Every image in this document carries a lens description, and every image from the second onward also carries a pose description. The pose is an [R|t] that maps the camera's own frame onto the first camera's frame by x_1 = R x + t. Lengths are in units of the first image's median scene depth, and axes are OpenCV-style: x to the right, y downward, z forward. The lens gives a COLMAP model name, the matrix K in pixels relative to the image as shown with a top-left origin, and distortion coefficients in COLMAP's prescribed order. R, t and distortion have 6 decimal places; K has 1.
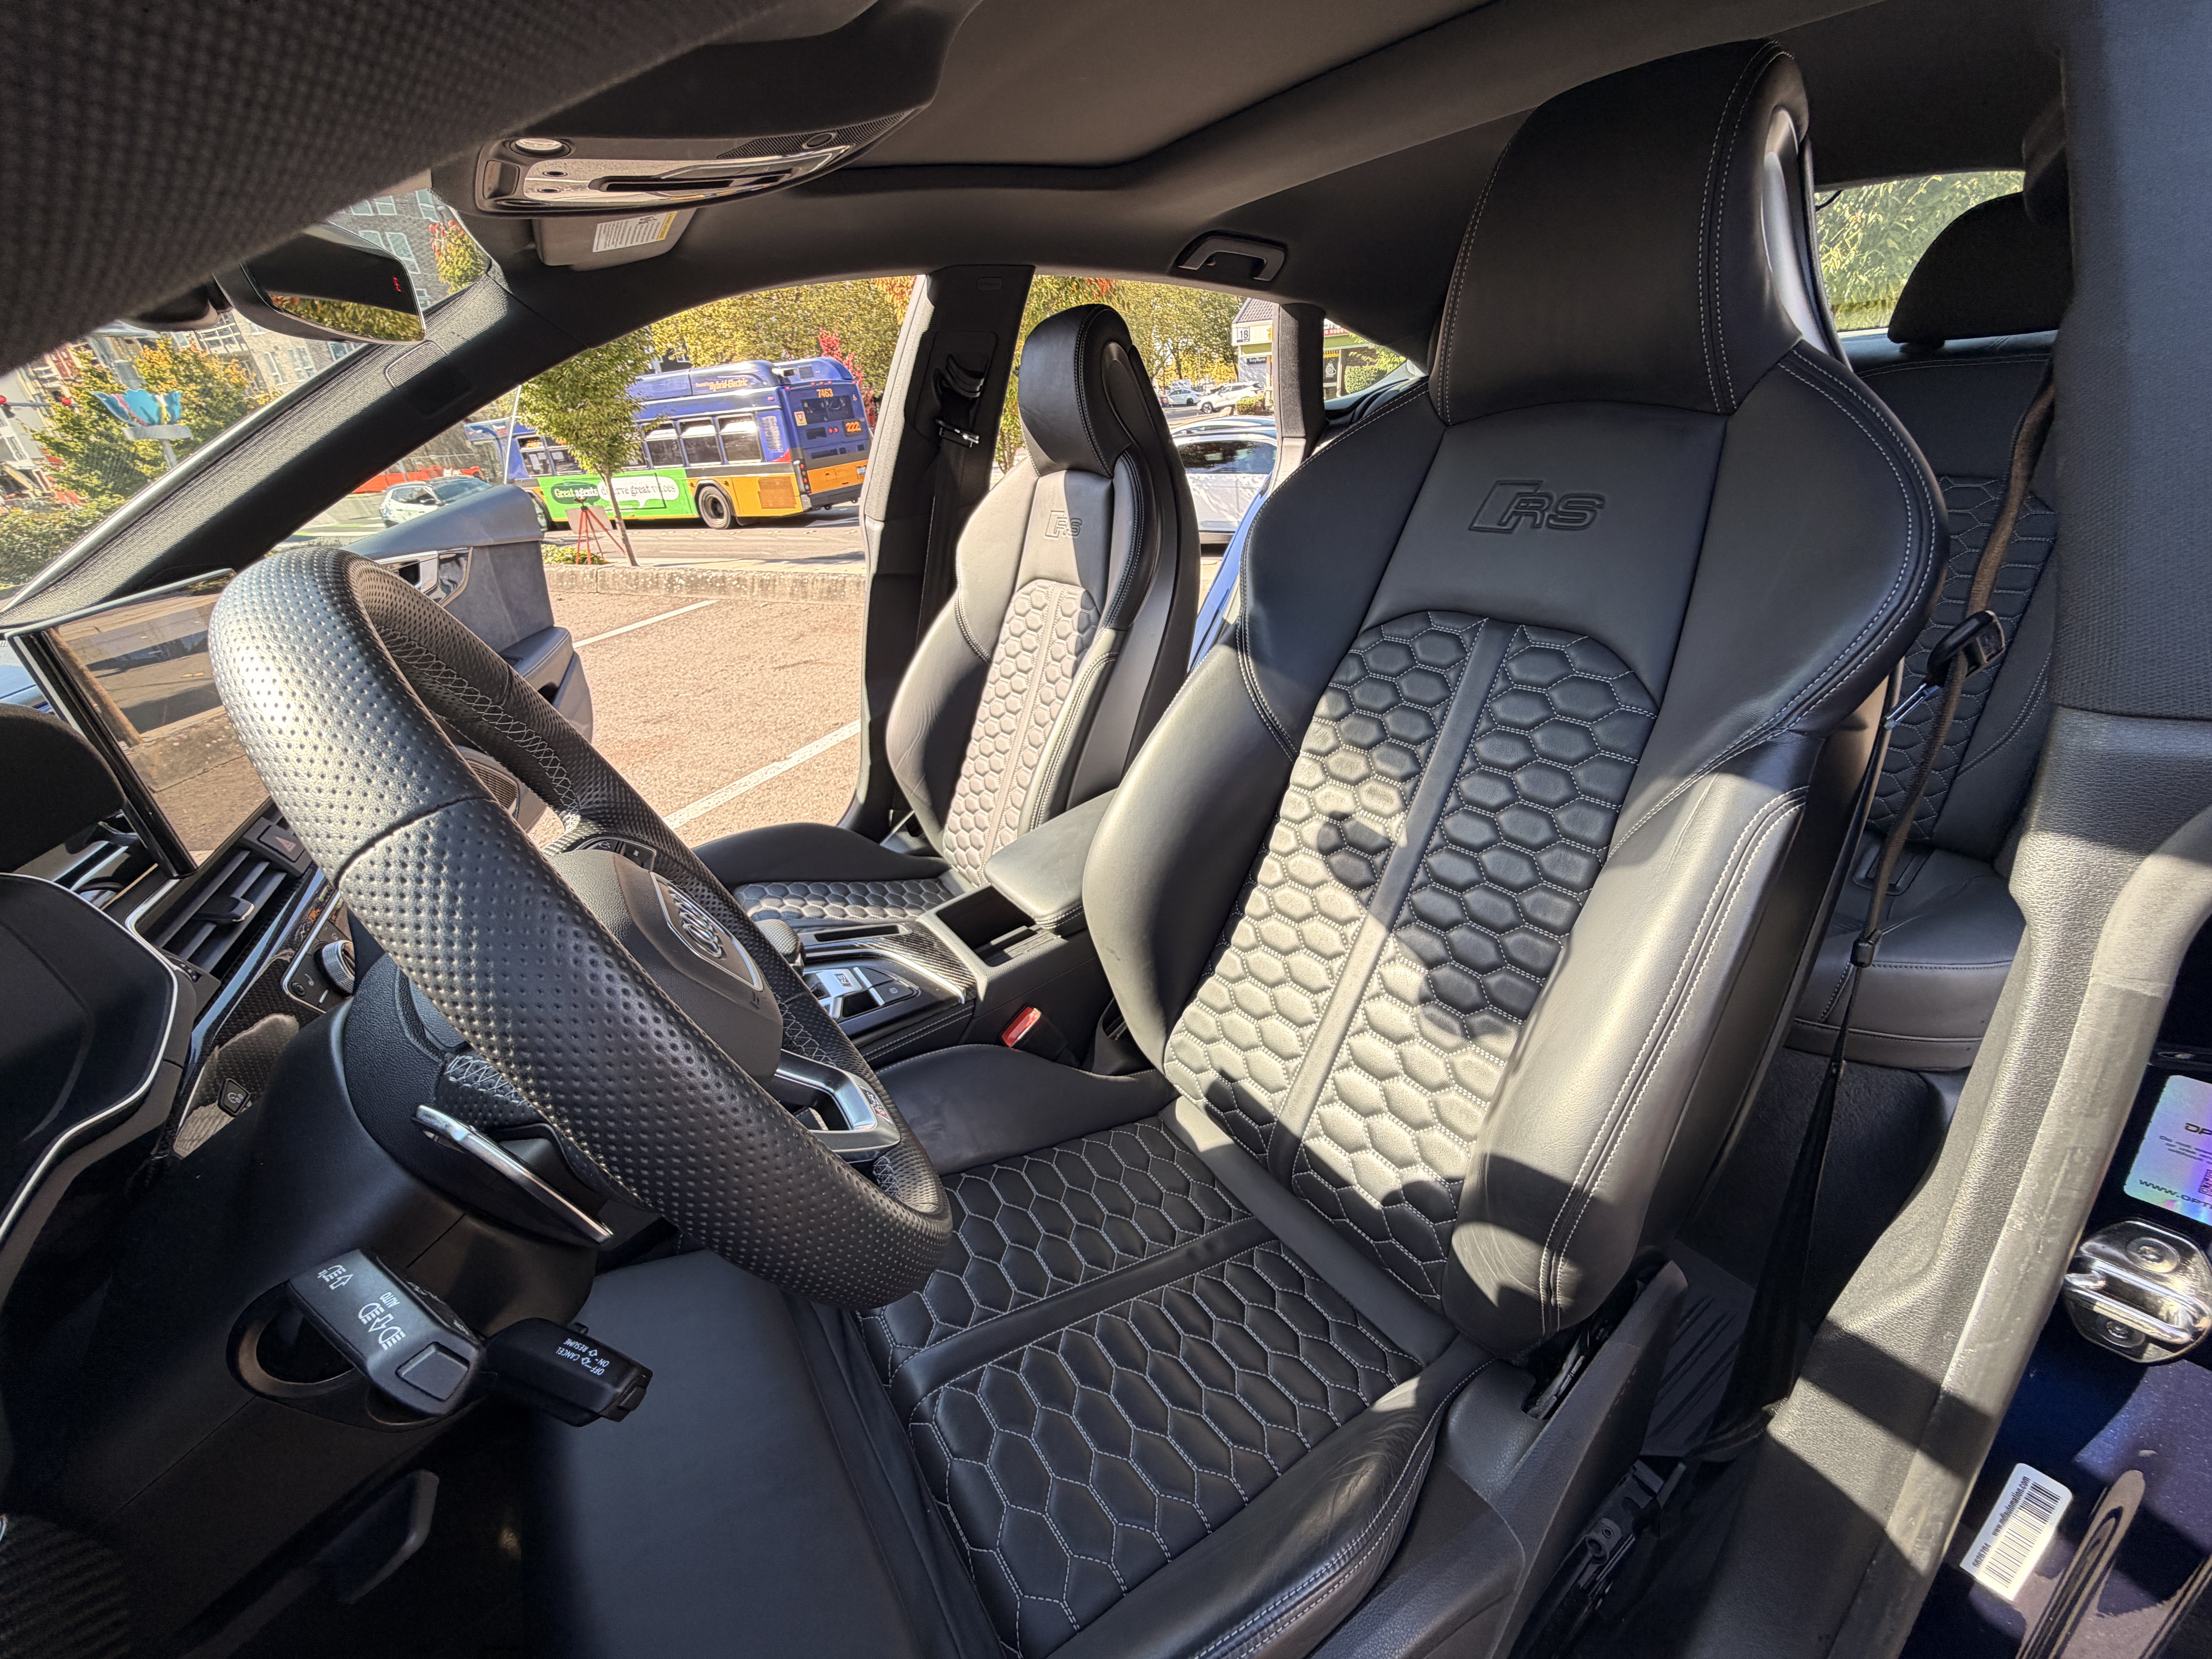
lens RADIAL K [[883.4, 0, 1106.0], [0, 883.4, 829.5], [0, 0, 1]] dist [-0.001788, -0.000147]
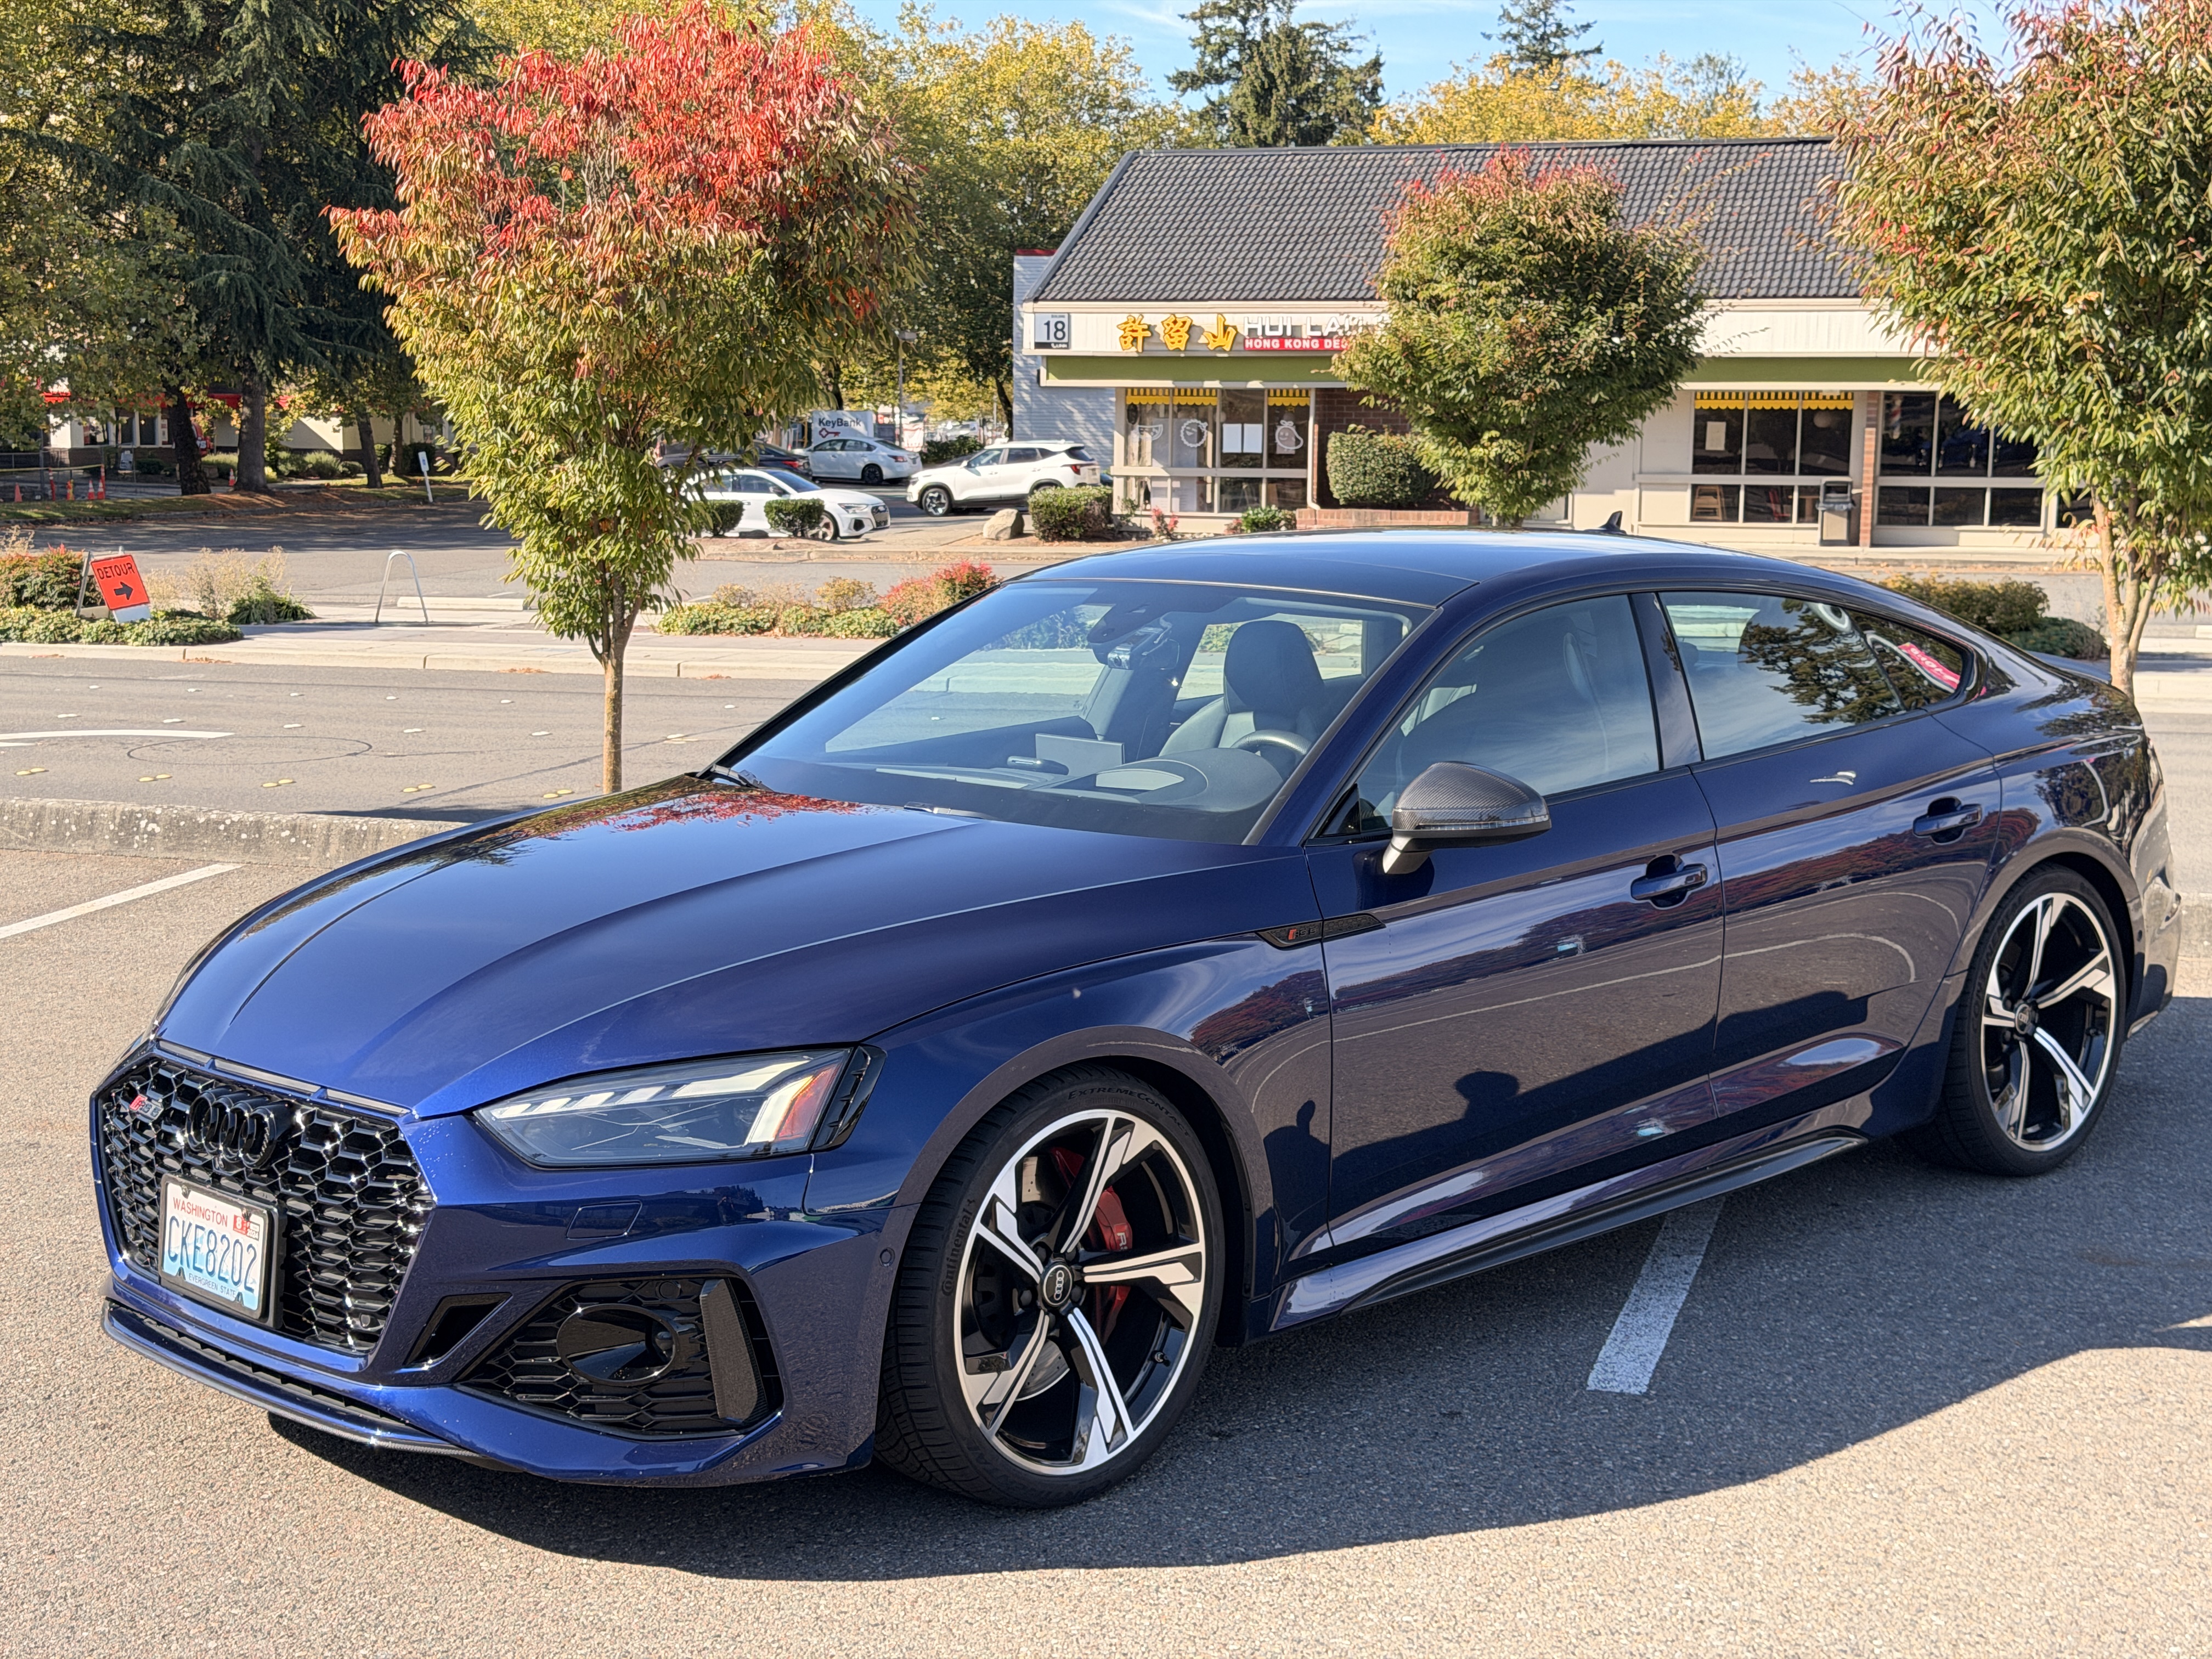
lens RADIAL K [[3030.1, 0, 1106.0], [0, 3030.1, 829.5], [0, 0, 1]] dist [0.151471, -0.199072]
pose [[0.982784, 0.055938, 0.176086, -0.029579], [0.004394, 0.945718, -0.324959, 0.036661], [-0.184706, 0.320138, 0.929191, -0.092468]]
